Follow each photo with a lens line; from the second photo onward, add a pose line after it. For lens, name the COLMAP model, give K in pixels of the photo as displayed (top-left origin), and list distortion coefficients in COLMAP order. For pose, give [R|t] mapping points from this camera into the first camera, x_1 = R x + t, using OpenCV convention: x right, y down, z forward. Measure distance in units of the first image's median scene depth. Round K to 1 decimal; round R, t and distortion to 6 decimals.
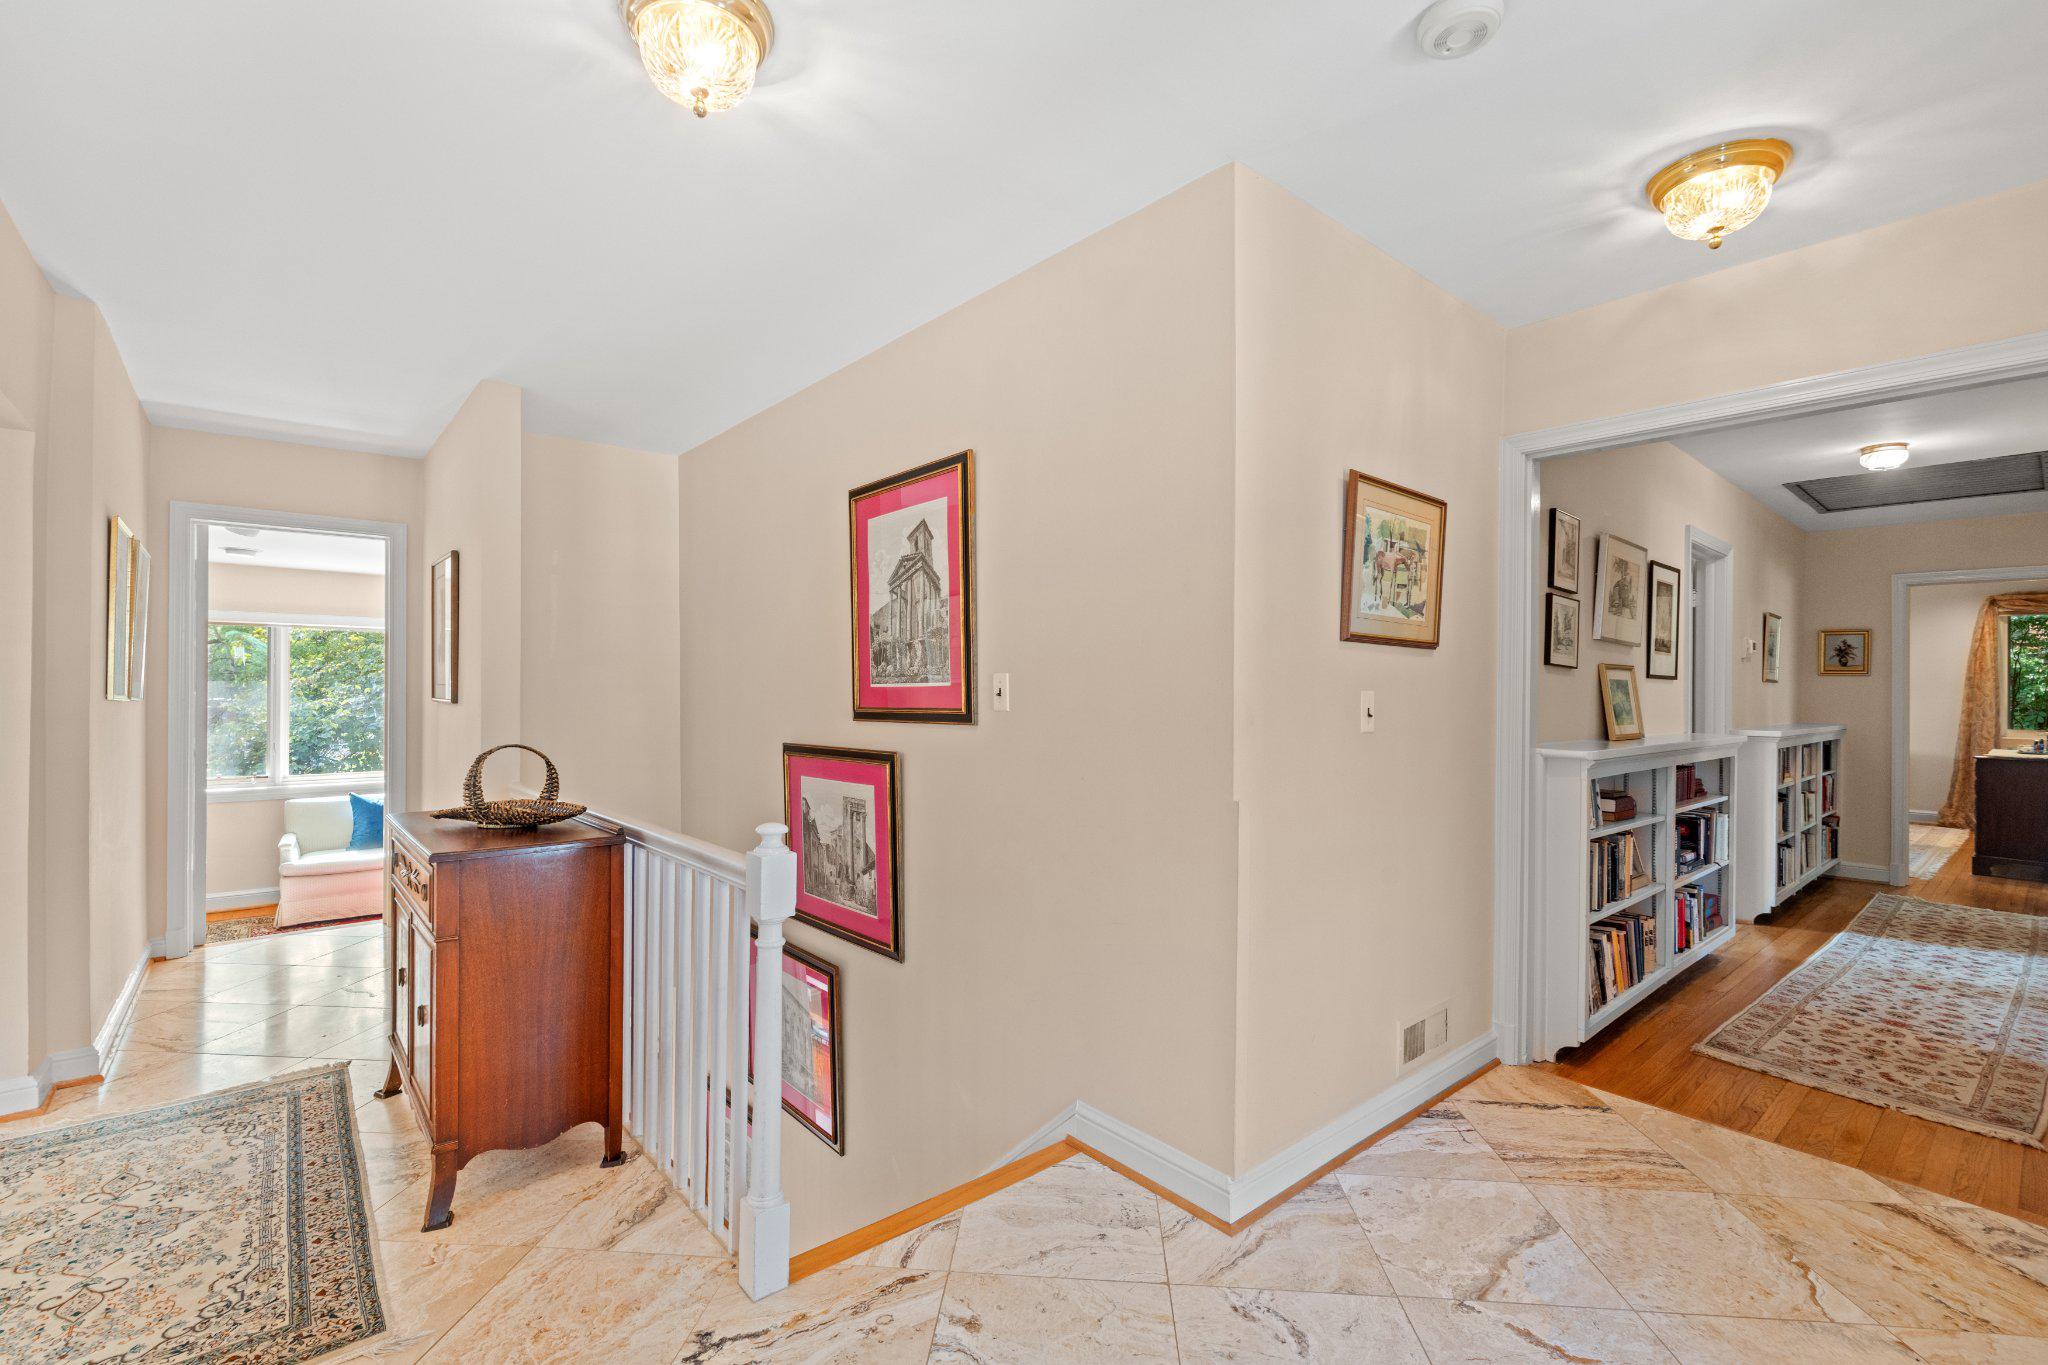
lens RADIAL K [[910.7, 0, 994.8], [0, 910.7, 687.6], [0, 0, 1]] dist [-0.003239, 0.001068]
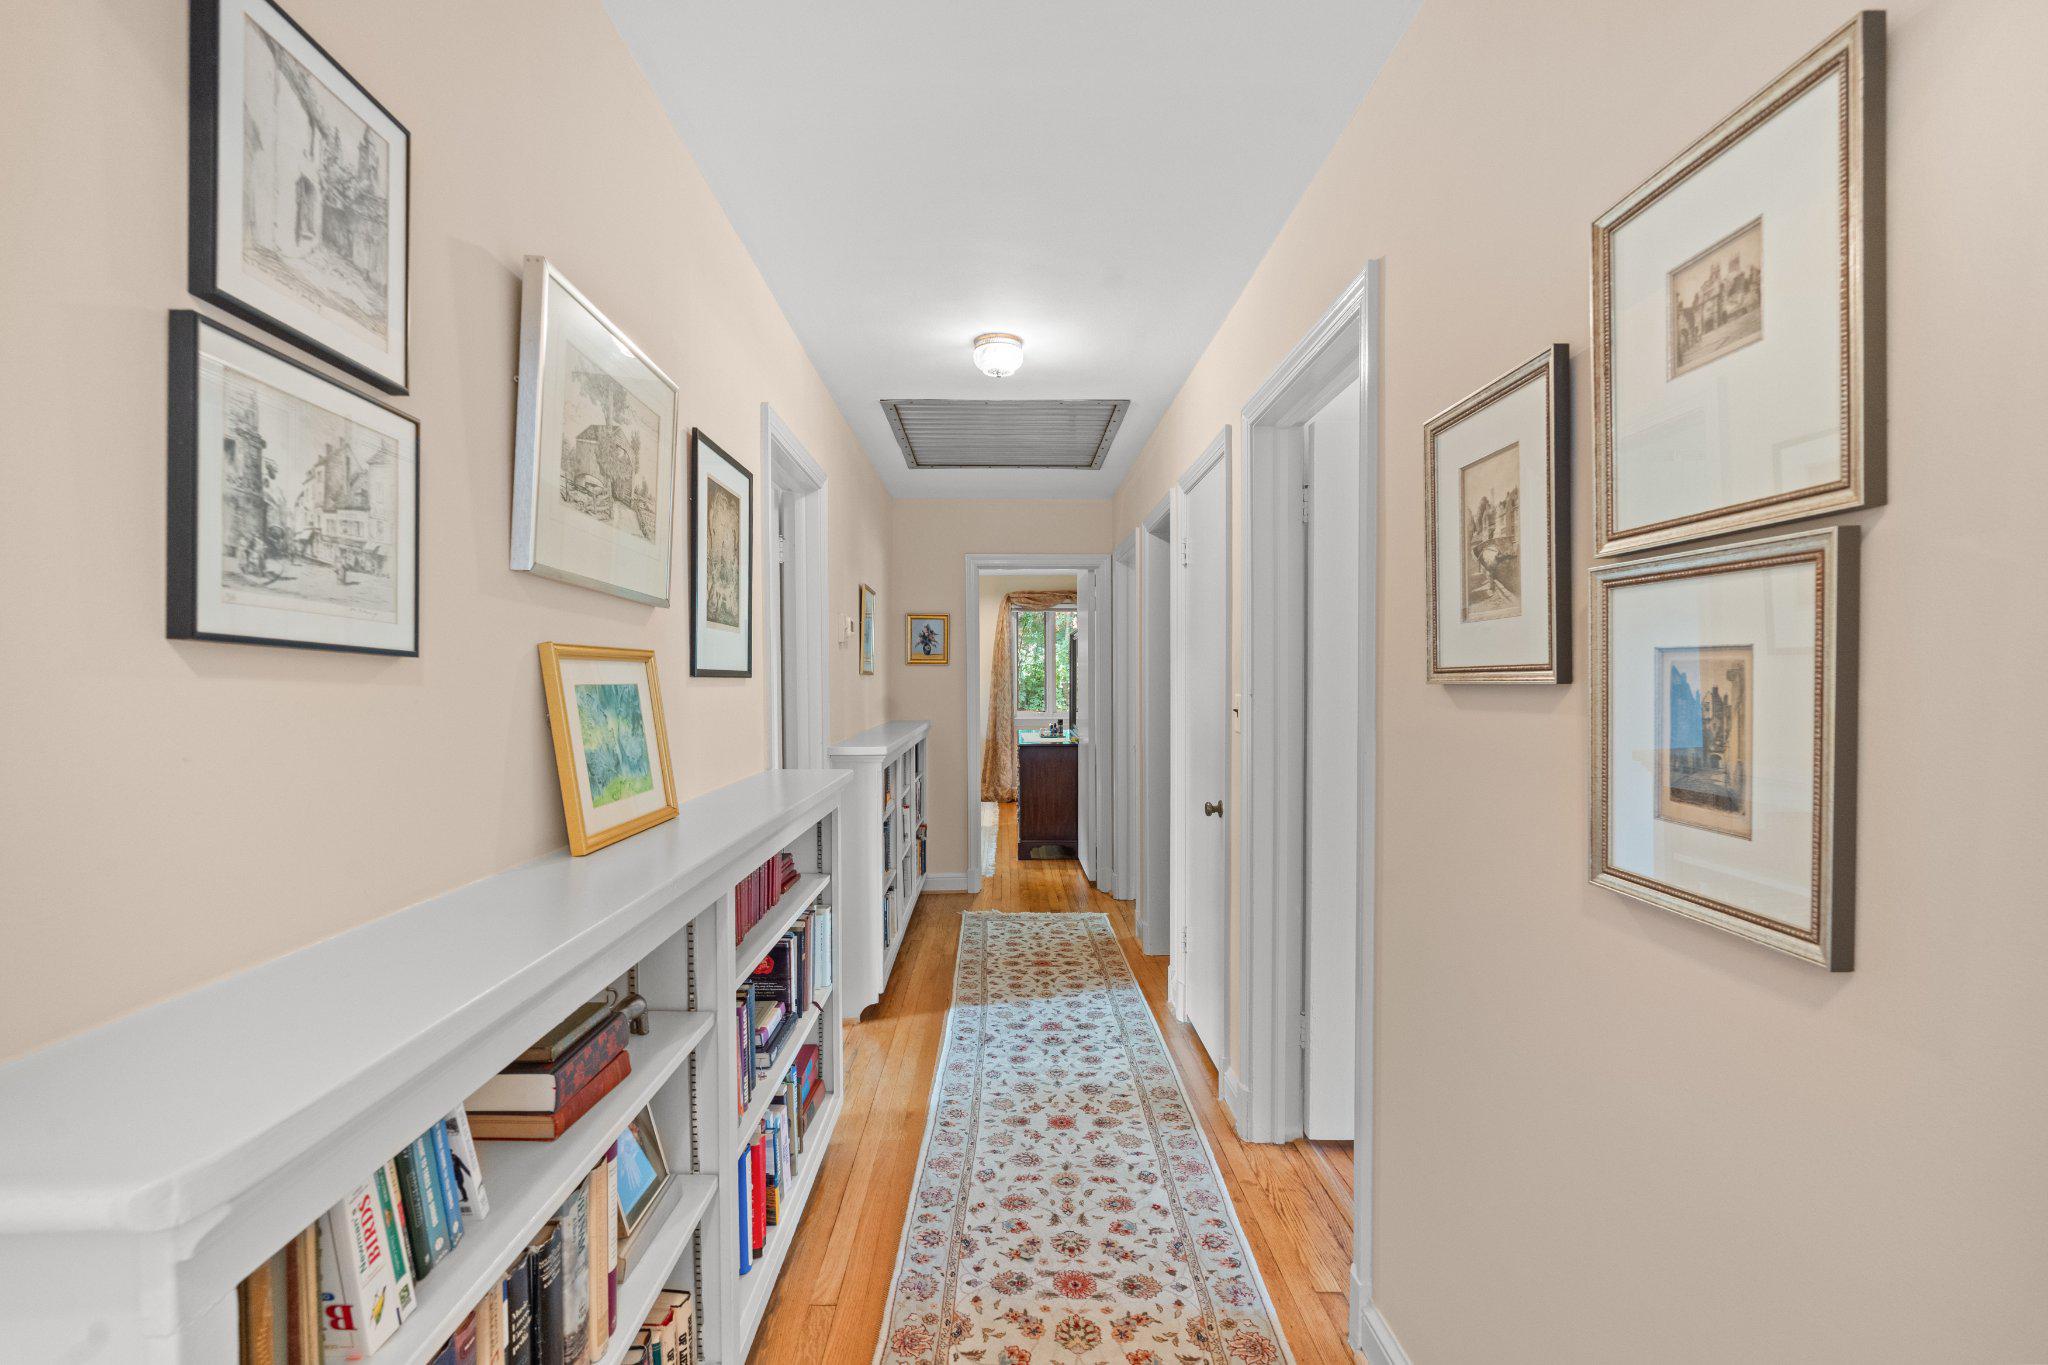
lens RADIAL K [[910.7, 0, 1021.3], [0, 910.7, 680.5], [0, 0, 1]] dist [-0.003239, 0.001068]
pose [[0.626077, -0.018532, 0.779541, 0.375404], [0.014901, 0.999819, 0.011802, -0.009495], [-0.779618, 0.004227, 0.626240, 0.468874]]
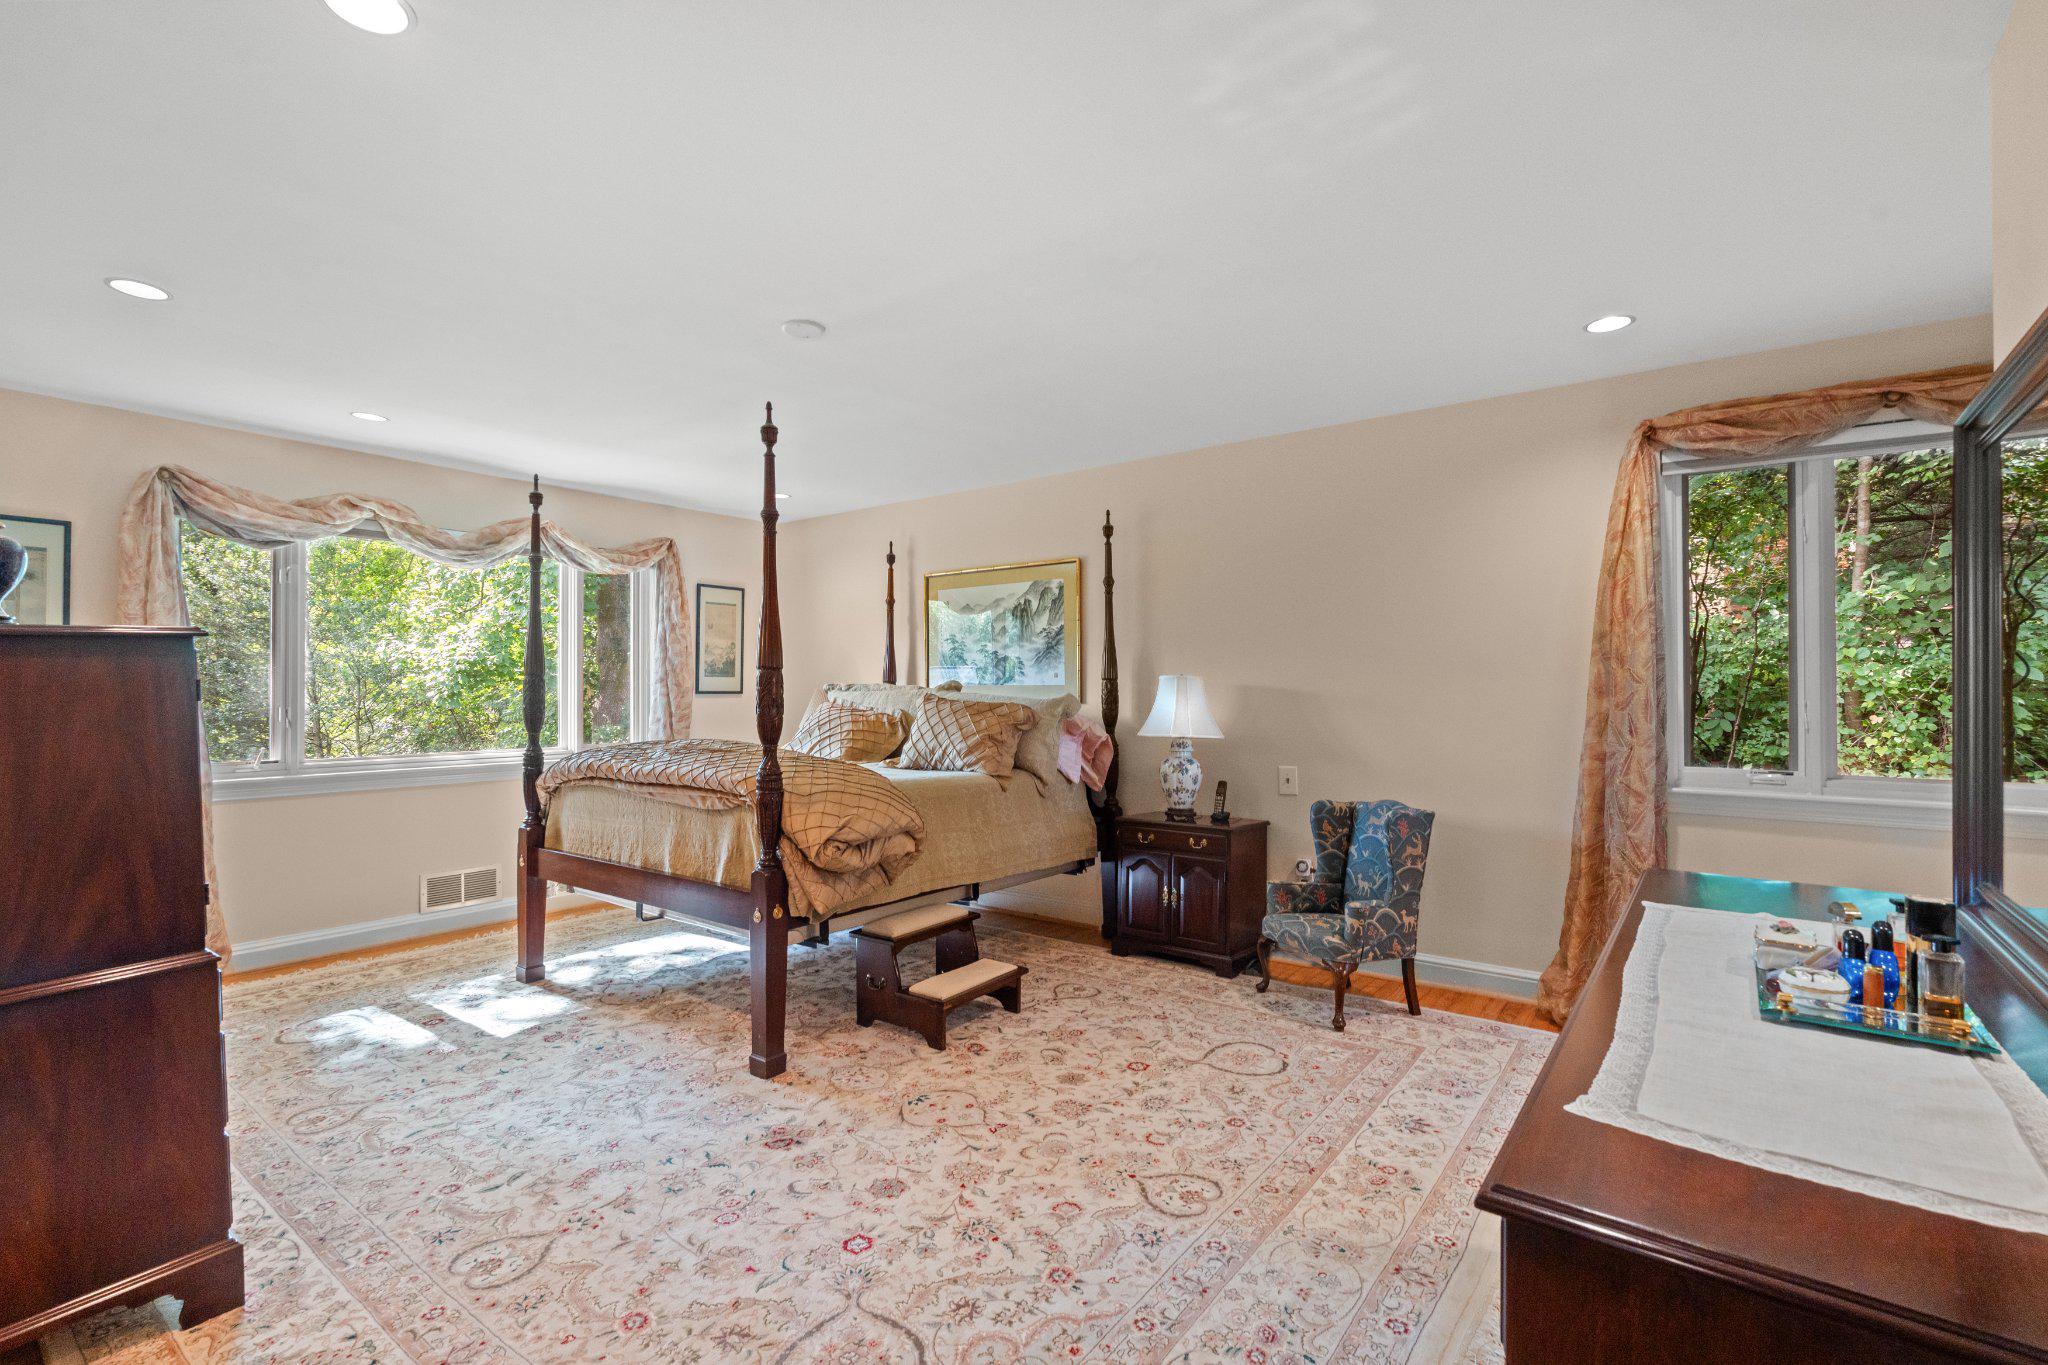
lens RADIAL K [[910.7, 0, 993.4], [0, 910.7, 679.5], [0, 0, 1]] dist [-0.003239, 0.001068]
pose [[0.979792, -0.002707, 0.199999, 1.285078], [0.004204, 0.999966, -0.007060, 0.017514], [-0.199974, 0.007758, 0.979771, 1.164549]]
